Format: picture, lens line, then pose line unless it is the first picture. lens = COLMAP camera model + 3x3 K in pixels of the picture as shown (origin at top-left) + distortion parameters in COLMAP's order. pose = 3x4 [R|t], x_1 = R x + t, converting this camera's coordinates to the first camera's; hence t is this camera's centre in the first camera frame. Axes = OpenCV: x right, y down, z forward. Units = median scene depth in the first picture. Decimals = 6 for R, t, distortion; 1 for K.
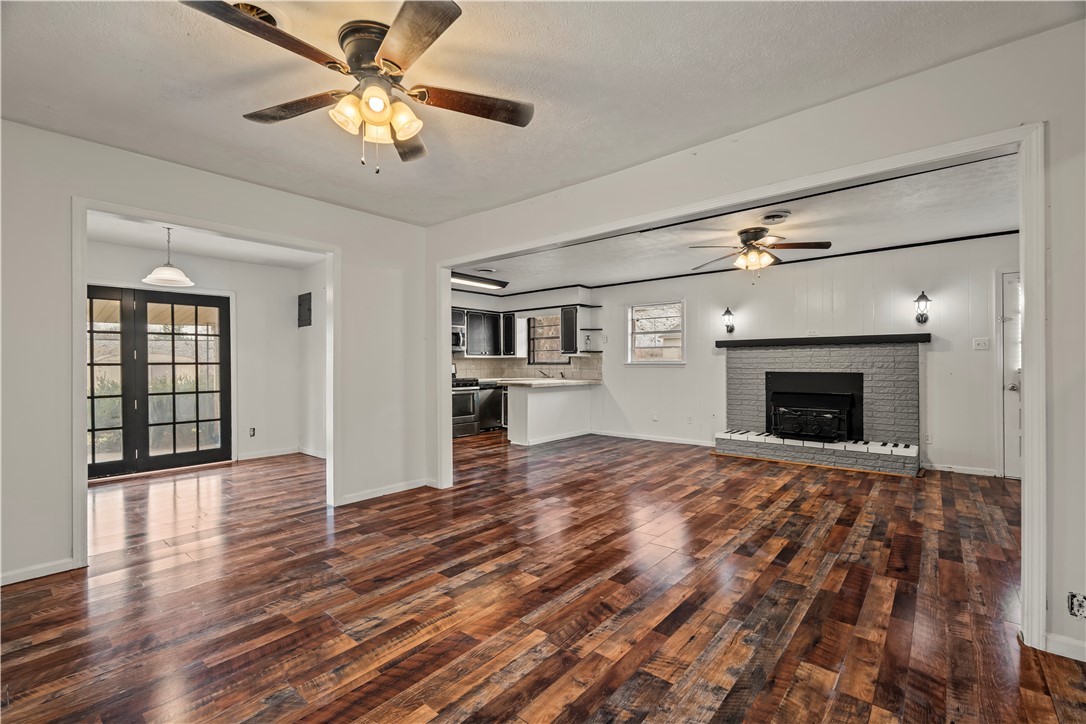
lens RADIAL K [[479.6, 0, 544.9], [0, 479.6, 355.5], [0, 0, 1]] dist [0.010505, -0.000139]
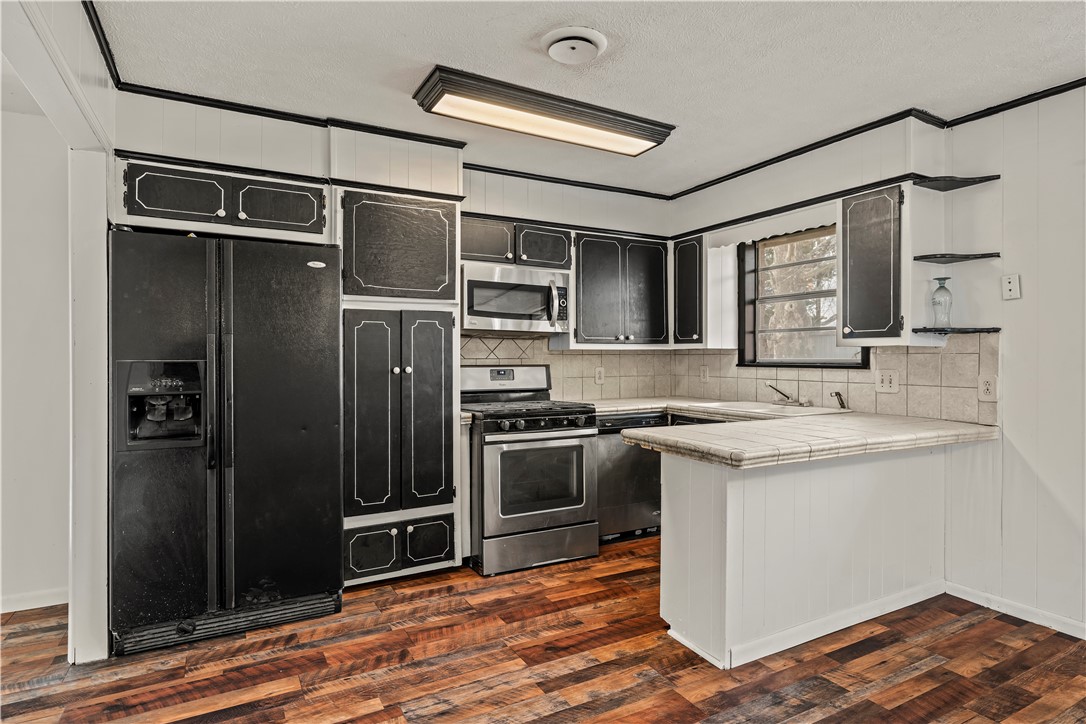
lens RADIAL K [[589.9, 0, 539.1], [0, 589.9, 359.3], [0, 0, 1]] dist [-0.000364, -0.000212]
pose [[0.929104, 0.004574, -0.369791, -0.013698], [0.005320, 0.999655, 0.025730, -0.000789], [0.369781, -0.025874, 0.928759, 0.813041]]
